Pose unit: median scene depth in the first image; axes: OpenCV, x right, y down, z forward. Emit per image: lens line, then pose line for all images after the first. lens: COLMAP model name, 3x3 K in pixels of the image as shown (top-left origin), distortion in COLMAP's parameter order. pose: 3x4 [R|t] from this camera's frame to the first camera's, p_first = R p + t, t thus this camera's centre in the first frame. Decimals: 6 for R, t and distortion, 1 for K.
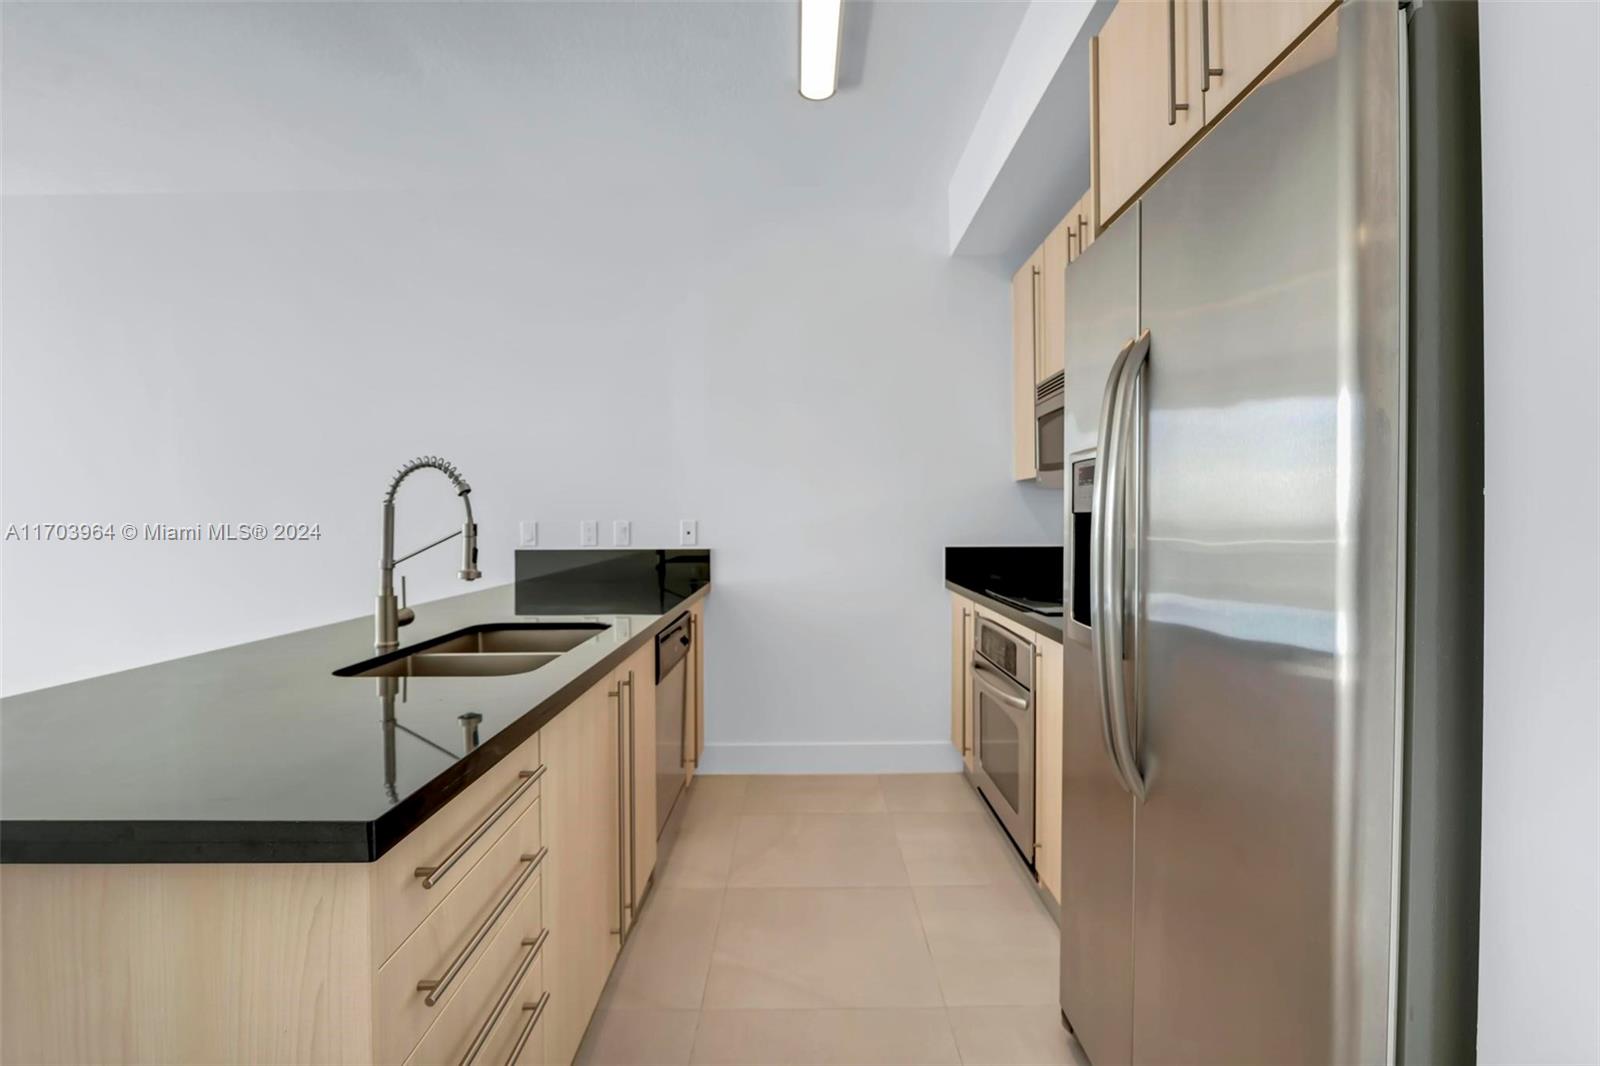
lens RADIAL K [[747.8, 0, 798.4], [0, 747.8, 530.3], [0, 0, 1]] dist [-0.008687, 0.000560]
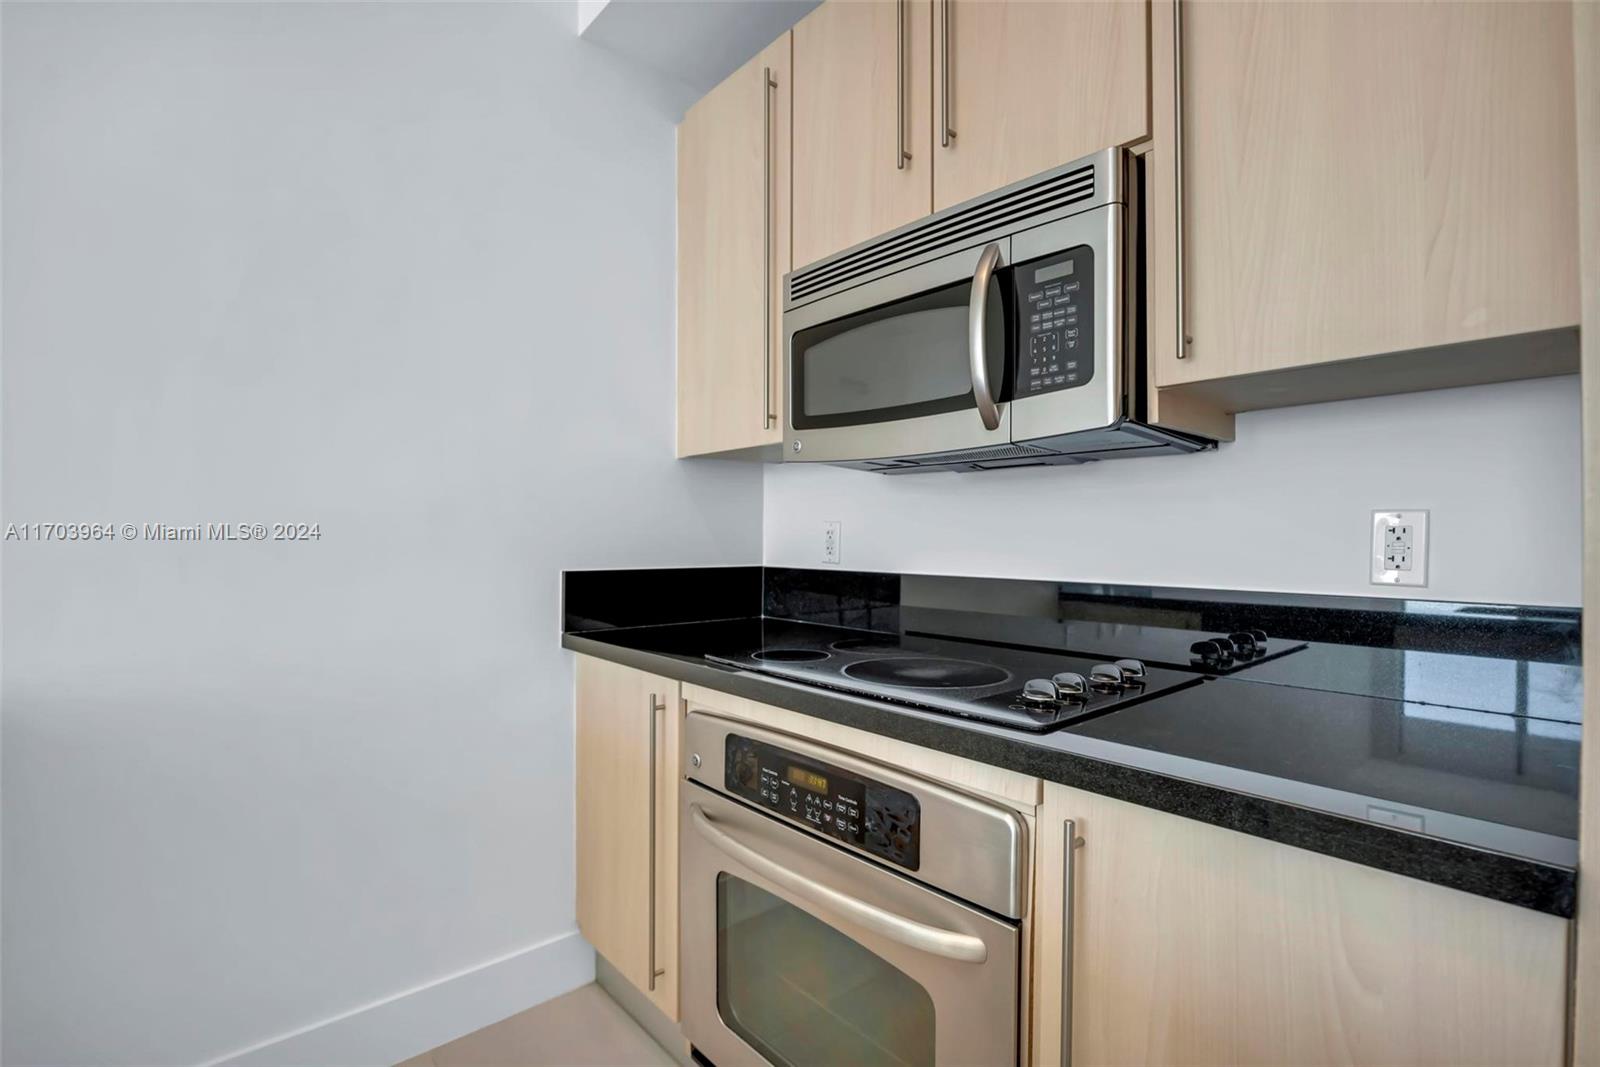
lens RADIAL K [[747.8, 0, 810.8], [0, 747.8, 540.1], [0, 0, 1]] dist [-0.008687, 0.000560]
pose [[0.750546, 0.004541, 0.660802, -0.038848], [0.001968, 0.999957, -0.009107, 0.007761], [-0.660815, 0.008136, 0.750505, 0.719354]]
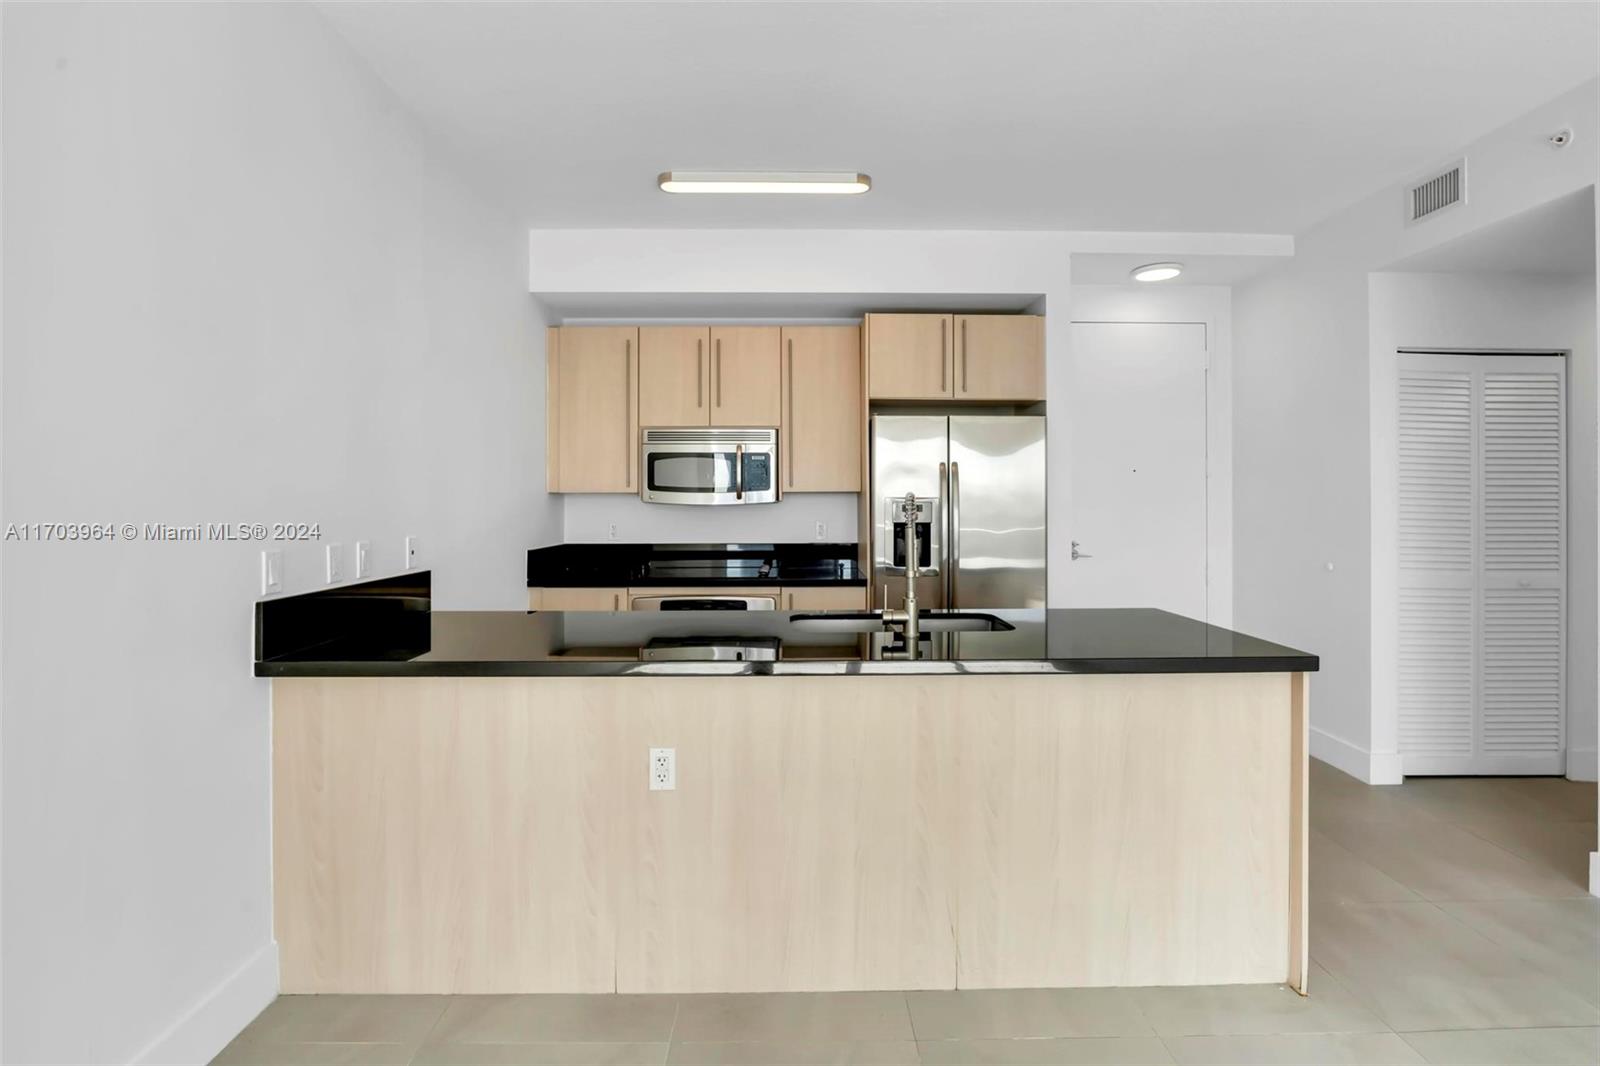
lens RADIAL K [[747.8, 0, 786.1], [0, 747.8, 507.4], [0, 0, 1]] dist [-0.008687, 0.000560]
pose [[0.009334, -0.011371, 0.999892, -1.371045], [0.017576, 0.999783, 0.011206, -0.072336], [-0.999802, 0.017469, 0.009532, 0.897358]]
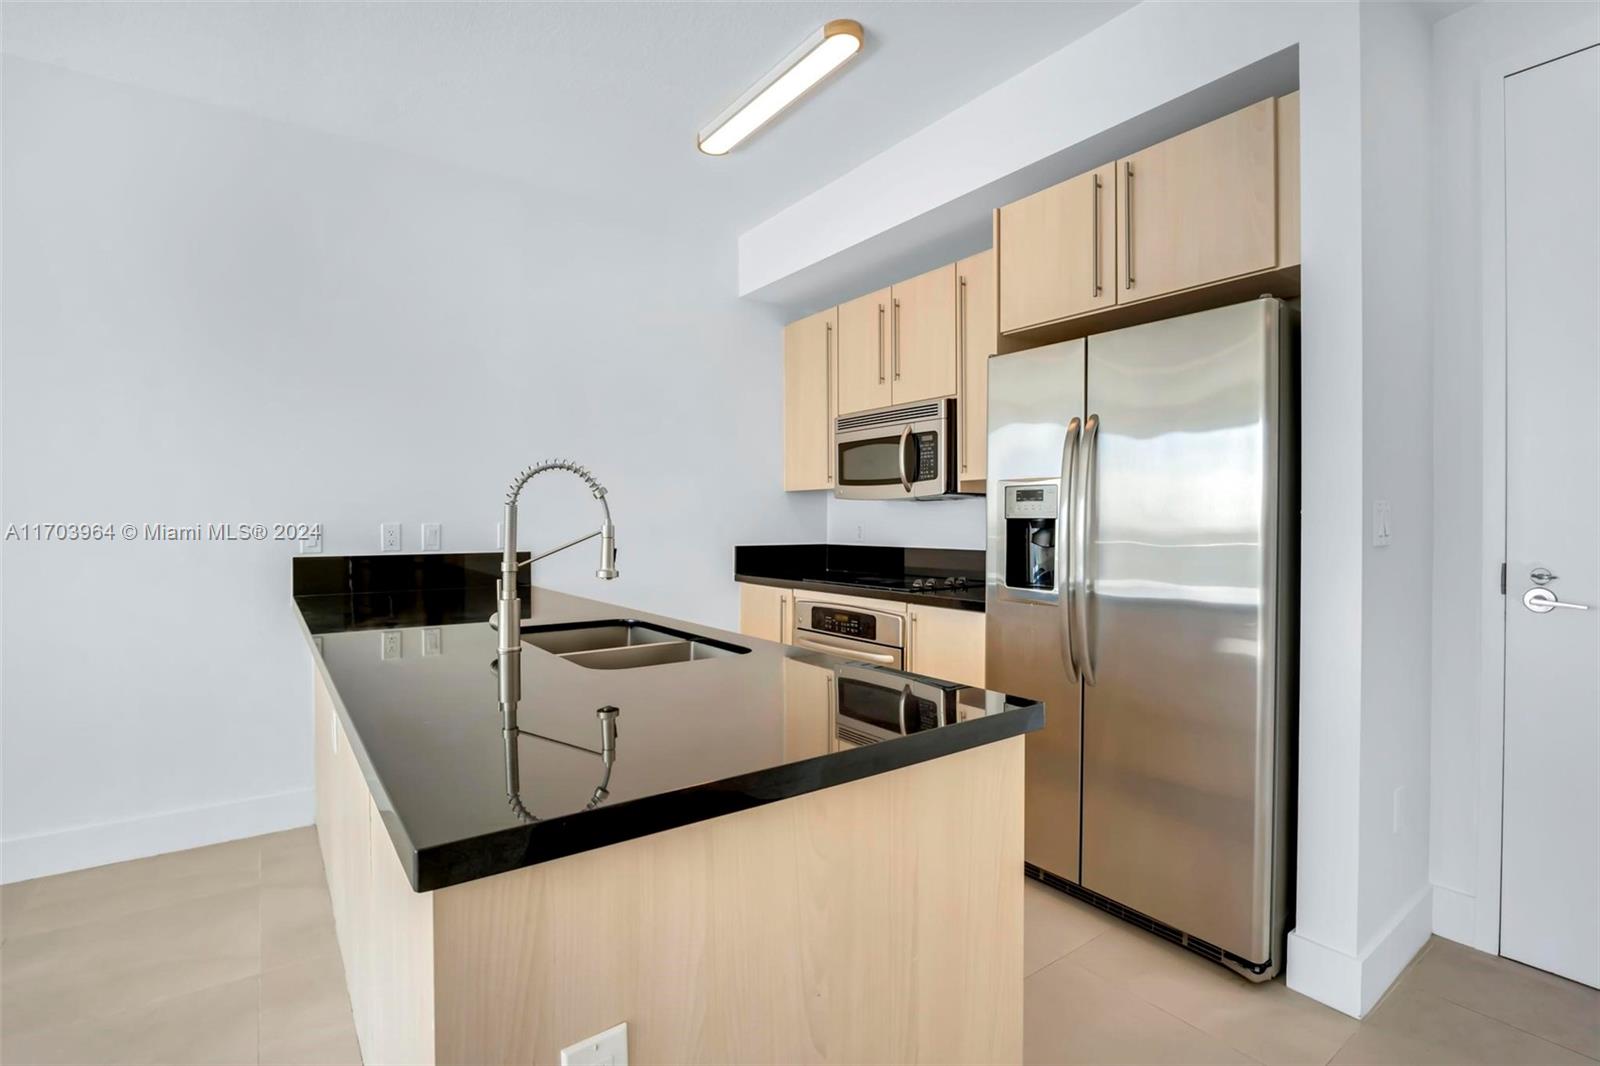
lens RADIAL K [[747.8, 0, 802.8], [0, 747.8, 528.0], [0, 0, 1]] dist [-0.008687, 0.000560]
pose [[0.815136, -0.002003, 0.579266, -0.587294], [0.005968, 0.999970, -0.004940, 0.000857], [-0.579239, 0.007483, 0.815123, -0.013359]]
